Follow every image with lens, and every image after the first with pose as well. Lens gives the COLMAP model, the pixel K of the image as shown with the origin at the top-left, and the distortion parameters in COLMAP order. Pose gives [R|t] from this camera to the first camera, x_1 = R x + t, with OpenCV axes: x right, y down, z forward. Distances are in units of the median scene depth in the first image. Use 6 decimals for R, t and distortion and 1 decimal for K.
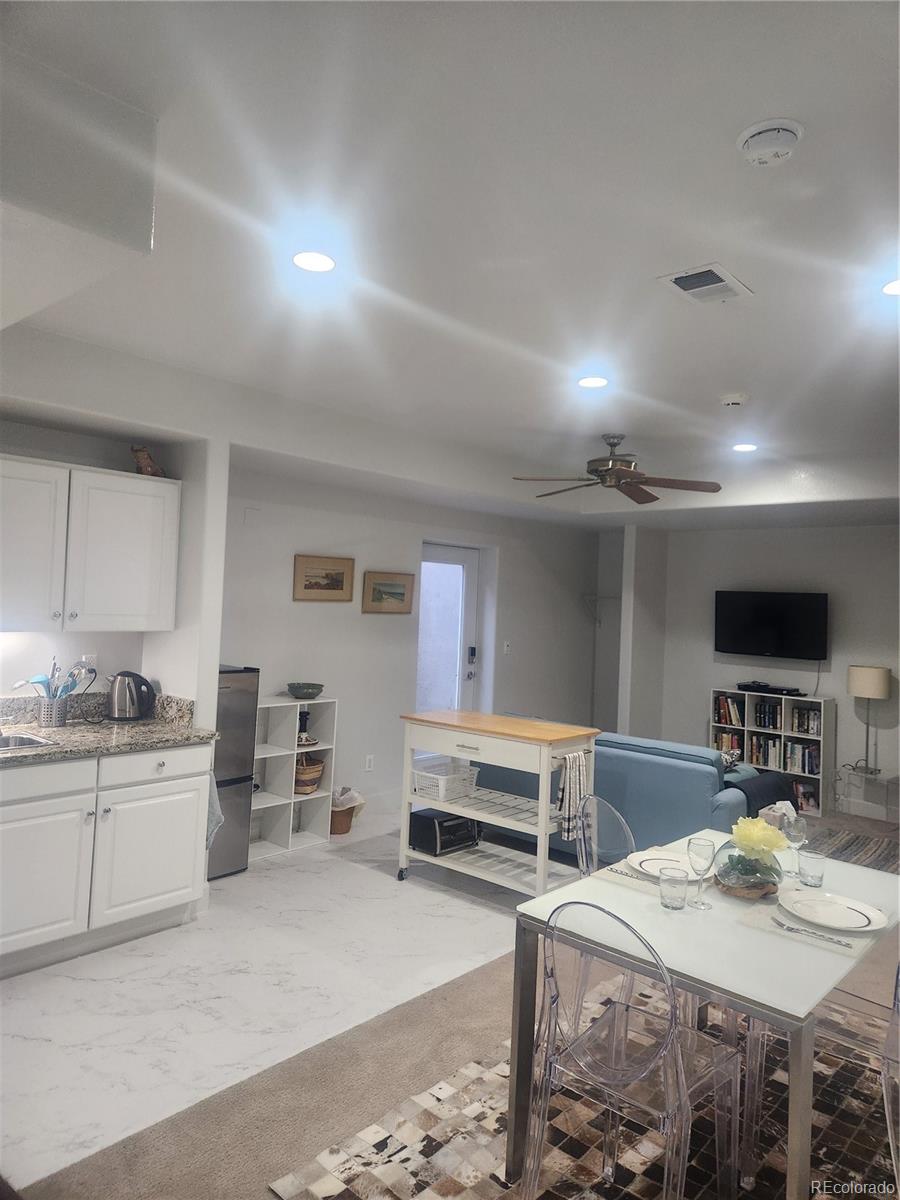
lens RADIAL K [[798.1, 0, 444.6], [0, 798.1, 591.0], [0, 0, 1]] dist [0.046770, -0.019247]
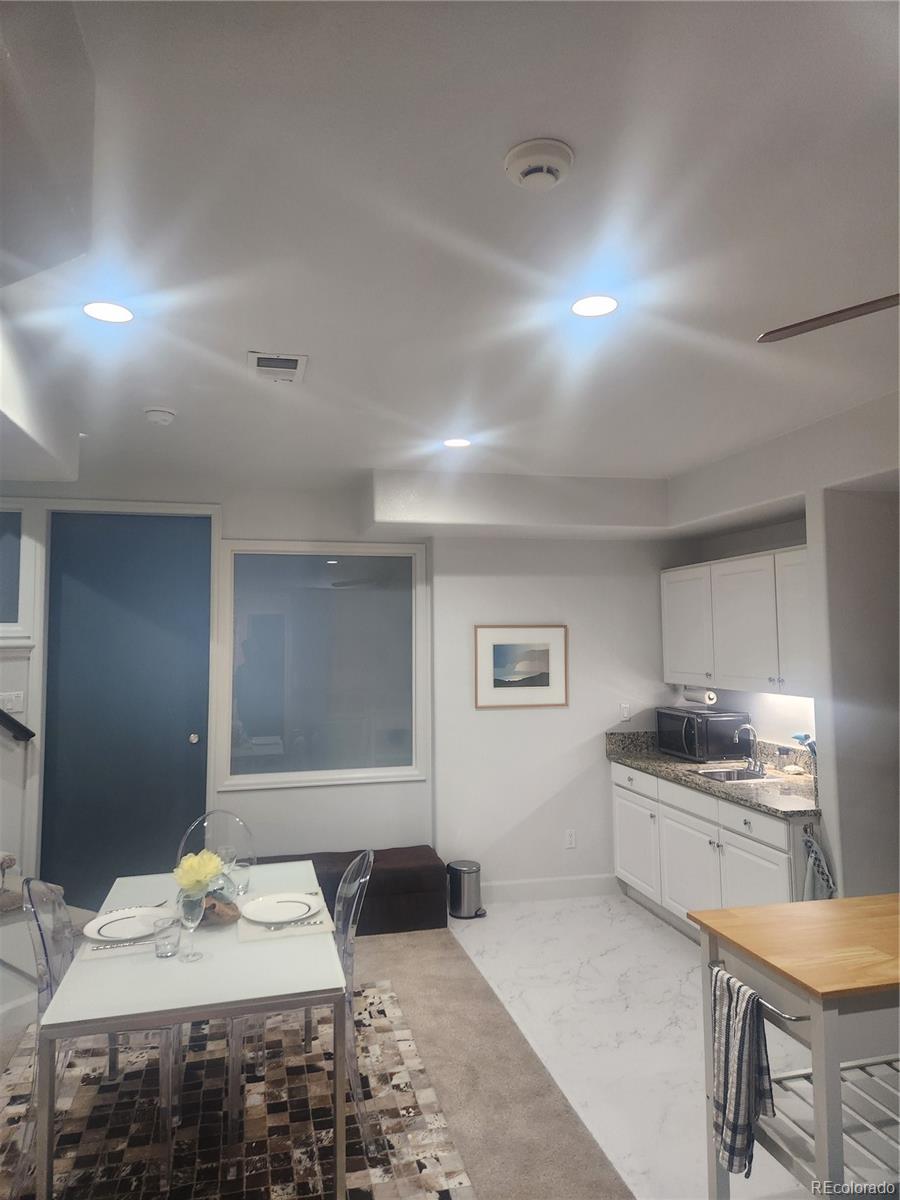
lens RADIAL K [[798.1, 0, 444.5], [0, 798.1, 596.4], [0, 0, 1]] dist [0.046770, -0.019247]
pose [[-0.550059, -0.079235, -0.831358, 0.902138], [-0.007014, 0.995892, -0.090276, 0.025056], [0.835096, -0.043825, -0.548356, 1.492903]]
